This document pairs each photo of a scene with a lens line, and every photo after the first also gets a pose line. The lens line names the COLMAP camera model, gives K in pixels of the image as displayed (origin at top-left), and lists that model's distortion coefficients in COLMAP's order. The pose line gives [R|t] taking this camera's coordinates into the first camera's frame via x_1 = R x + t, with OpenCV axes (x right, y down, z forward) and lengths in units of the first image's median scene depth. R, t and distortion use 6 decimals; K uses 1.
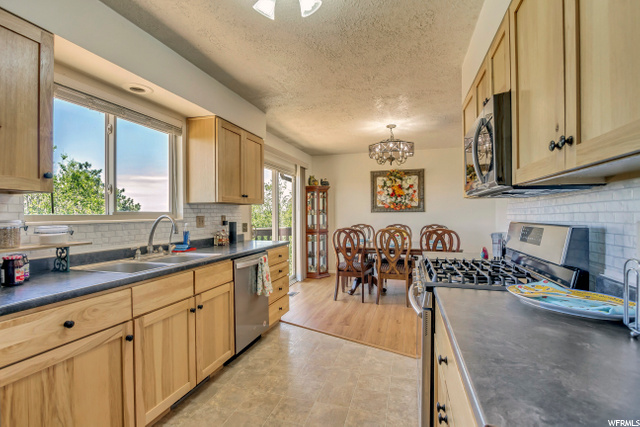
lens RADIAL K [[302.3, 0, 320.1], [0, 302.3, 216.3], [0, 0, 1]] dist [-0.008501, 0.000107]
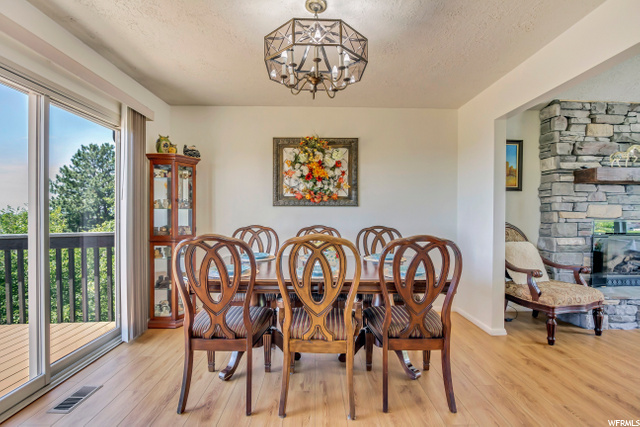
lens RADIAL K [[302.3, 0, 320.1], [0, 302.3, 216.3], [0, 0, 1]] dist [-0.008501, 0.000107]
pose [[0.953179, 0.008307, 0.302291, 0.083245], [-0.007160, 0.999962, -0.004902, 0.010631], [-0.302321, 0.002508, 0.953203, 0.438759]]
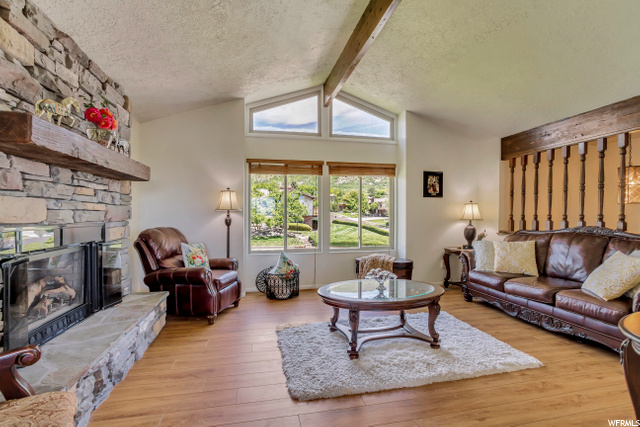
lens RADIAL K [[302.3, 0, 320.1], [0, 302.3, 216.3], [0, 0, 1]] dist [-0.008501, 0.000107]
pose [[-0.491416, -0.002197, 0.870922, 0.411529], [0.008567, 0.999936, 0.007356, -0.000243], [-0.870883, 0.011076, -0.491366, 0.738568]]
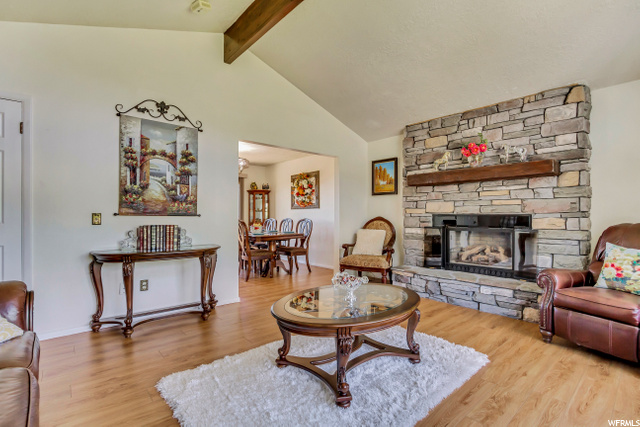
lens RADIAL K [[302.3, 0, 320.1], [0, 302.3, 216.3], [0, 0, 1]] dist [-0.008501, 0.000107]
pose [[0.850731, 0.001197, -0.525600, 0.981514], [-0.004951, 0.999971, -0.005735, 0.021684], [0.525578, 0.007481, 0.850713, 0.040335]]
